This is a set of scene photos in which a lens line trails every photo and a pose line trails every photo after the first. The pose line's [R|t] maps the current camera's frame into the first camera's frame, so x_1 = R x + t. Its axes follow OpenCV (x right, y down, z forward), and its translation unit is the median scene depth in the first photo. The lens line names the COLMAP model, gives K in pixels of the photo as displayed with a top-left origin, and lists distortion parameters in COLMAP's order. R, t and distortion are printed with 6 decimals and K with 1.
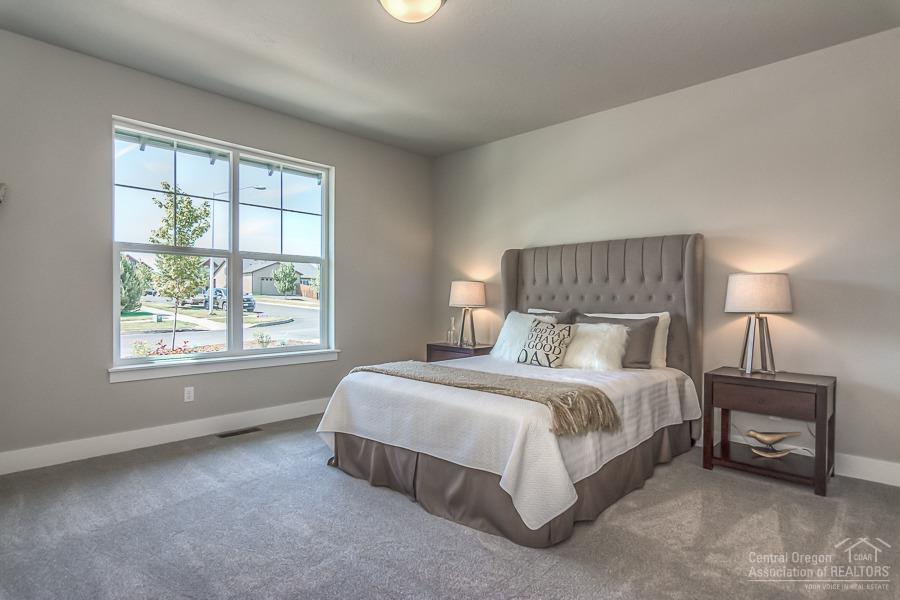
lens RADIAL K [[474.9, 0, 447.7], [0, 474.9, 298.1], [0, 0, 1]] dist [0.003651, -0.003122]
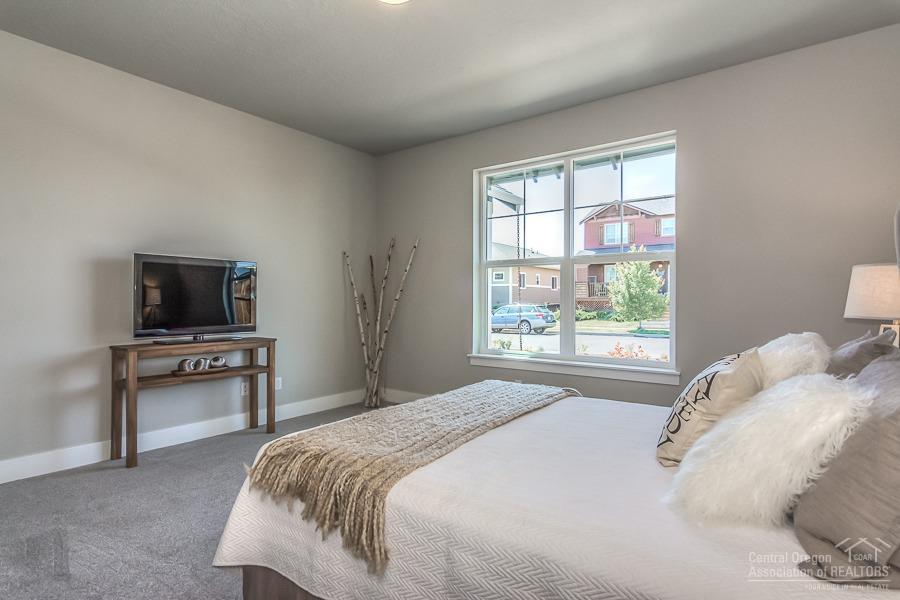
lens RADIAL K [[474.9, 0, 449.3], [0, 474.9, 303.5], [0, 0, 1]] dist [0.003651, -0.003122]
pose [[0.175910, 0.012698, -0.984324, 0.517036], [0.003506, 0.999902, 0.013526, -0.014626], [0.984400, -0.005831, 0.175848, 0.572536]]
